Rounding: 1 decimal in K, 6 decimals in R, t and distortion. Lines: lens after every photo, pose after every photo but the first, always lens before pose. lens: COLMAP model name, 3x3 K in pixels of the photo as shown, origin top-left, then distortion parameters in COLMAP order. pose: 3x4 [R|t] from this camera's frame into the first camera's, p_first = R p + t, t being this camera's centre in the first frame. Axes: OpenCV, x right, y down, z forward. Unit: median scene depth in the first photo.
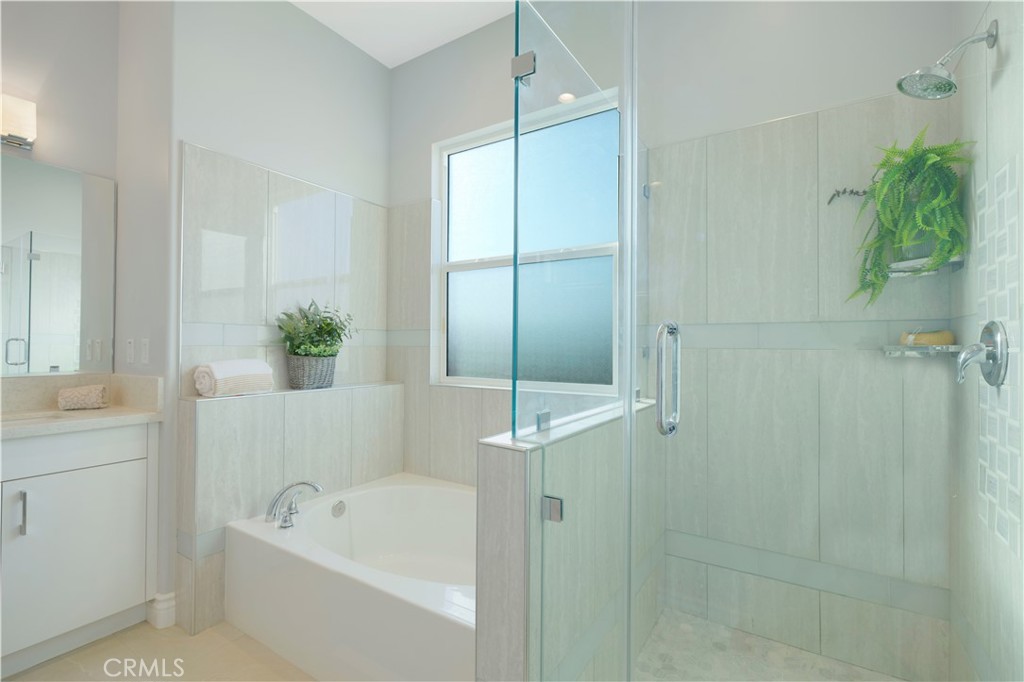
lens RADIAL K [[460.6, 0, 514.5], [0, 460.6, 340.4], [0, 0, 1]] dist [-0.002818, 0.000750]
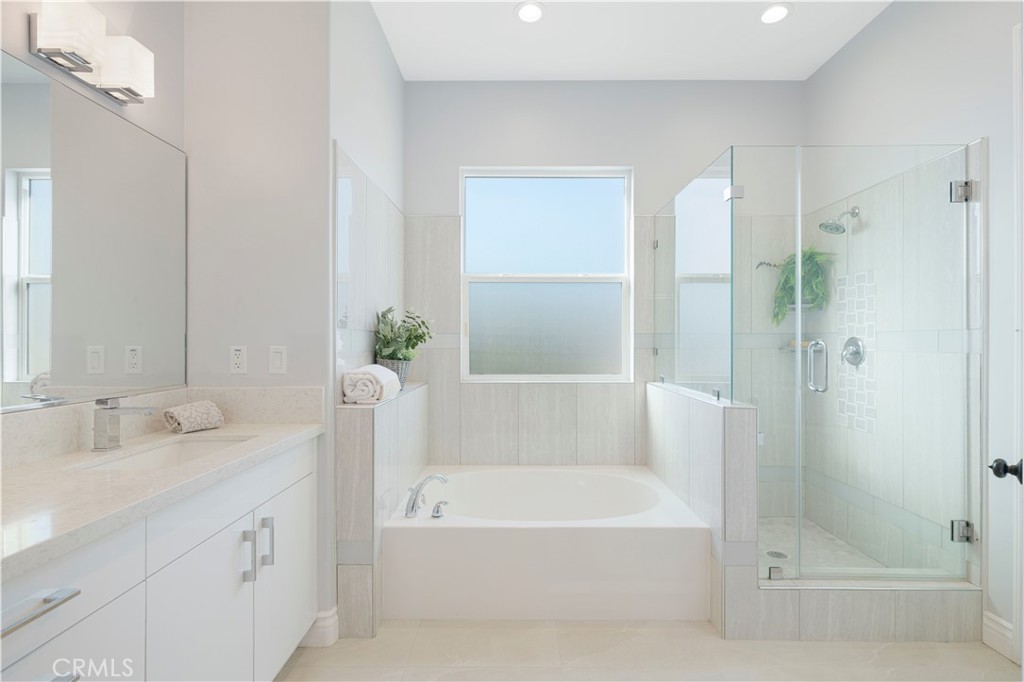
lens RADIAL K [[460.6, 0, 514.5], [0, 460.6, 340.4], [0, 0, 1]] dist [-0.002818, 0.000750]
pose [[0.843960, -0.004208, 0.536389, -0.930404], [-0.002222, 0.999933, 0.011340, -0.027001], [-0.536401, -0.010762, 0.843895, -0.019084]]
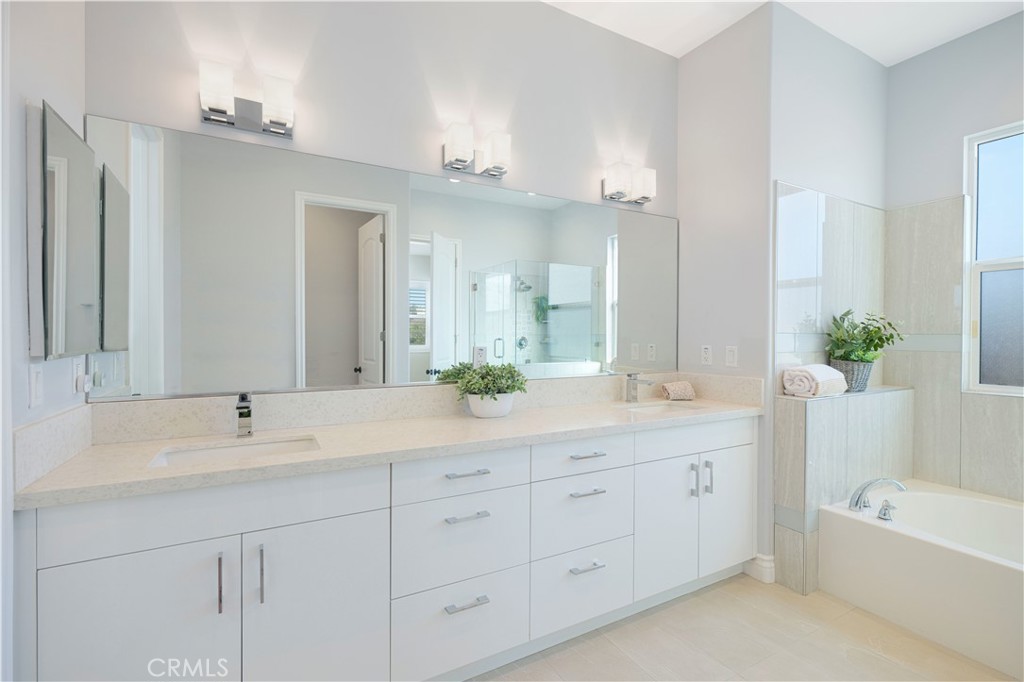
lens RADIAL K [[460.6, 0, 514.5], [0, 460.6, 340.4], [0, 0, 1]] dist [-0.002818, 0.000750]
pose [[0.880872, 0.002951, -0.473345, -0.758683], [0.007286, 0.999778, 0.019793, -0.049773], [0.473298, -0.020884, 0.880655, -0.378637]]
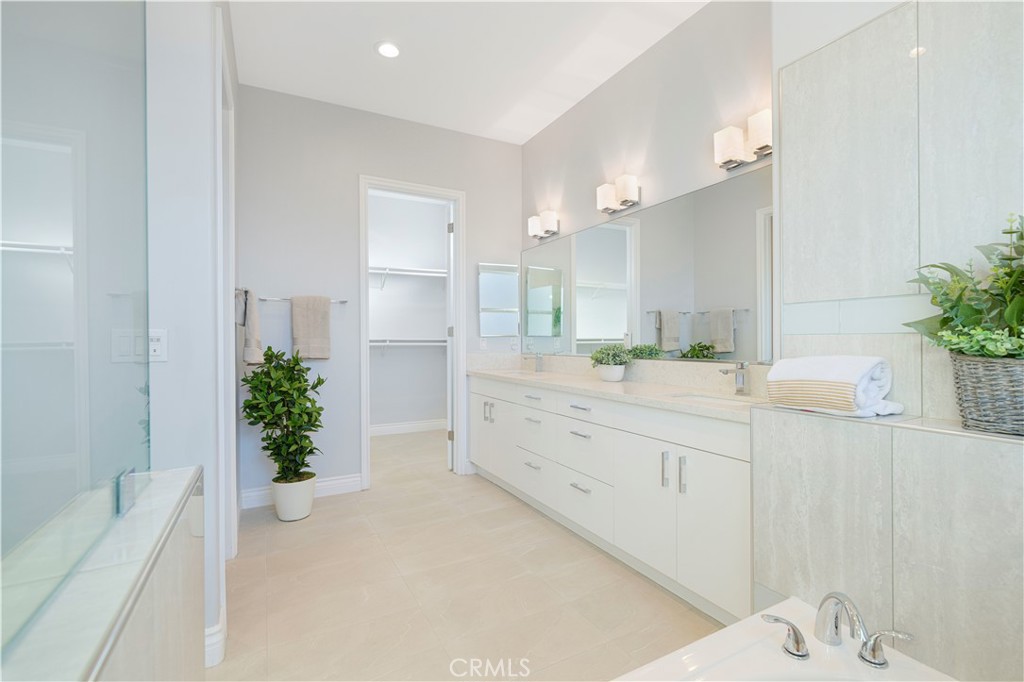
lens RADIAL K [[460.6, 0, 514.5], [0, 460.6, 340.4], [0, 0, 1]] dist [-0.002818, 0.000750]
pose [[-0.481832, -0.000367, -0.876263, 0.171771], [0.015064, 0.999849, -0.008703, 0.020621], [0.876134, -0.017394, -0.481754, 0.981359]]
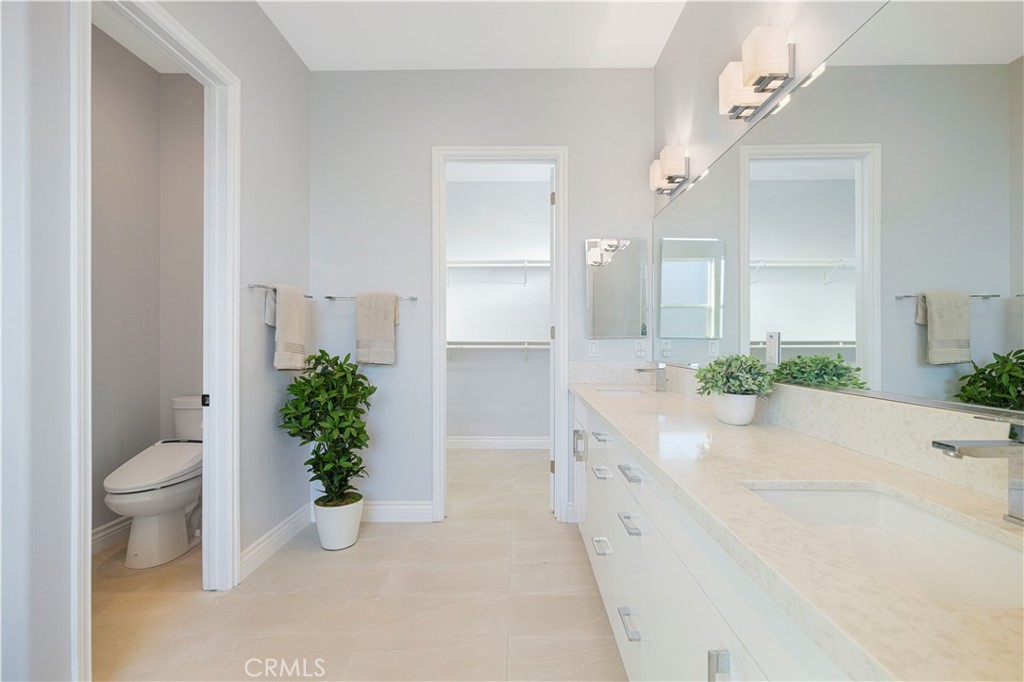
lens RADIAL K [[460.6, 0, 514.5], [0, 460.6, 340.4], [0, 0, 1]] dist [-0.002818, 0.000750]
pose [[-0.847178, -0.003141, -0.531299, -0.549543], [0.005873, 0.999866, -0.015276, 0.010633], [0.531276, -0.016061, -0.847046, 1.014469]]
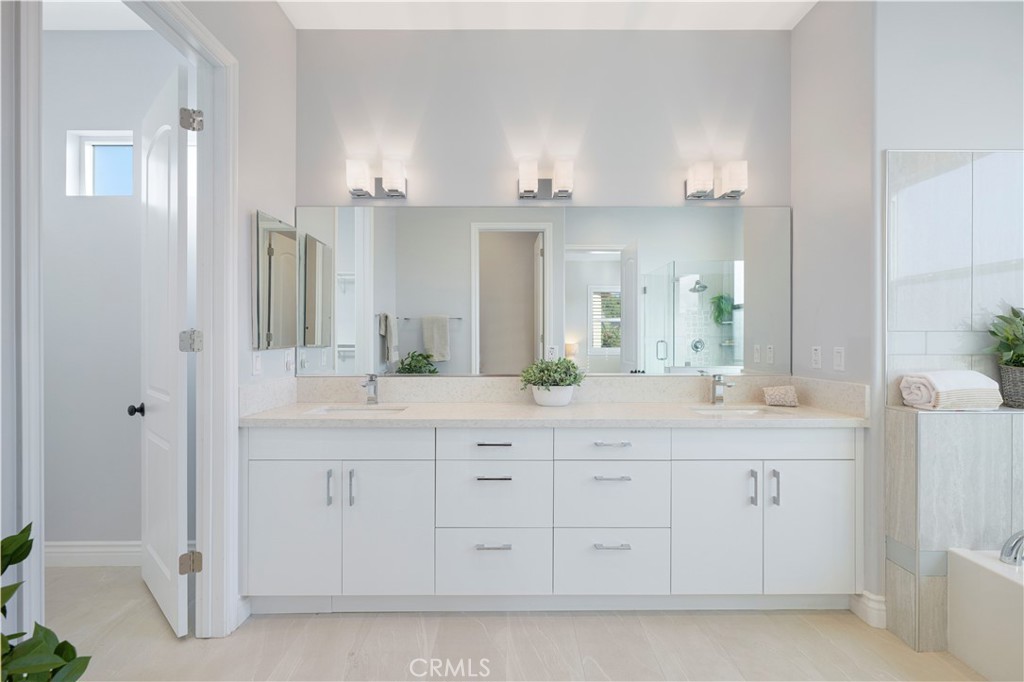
lens RADIAL K [[460.6, 0, 514.5], [0, 460.6, 340.4], [0, 0, 1]] dist [-0.002818, 0.000750]
pose [[0.544846, -0.003041, -0.838531, -0.325952], [0.013874, 0.999889, 0.005388, -0.036685], [0.838422, -0.014569, 0.544827, -0.230969]]
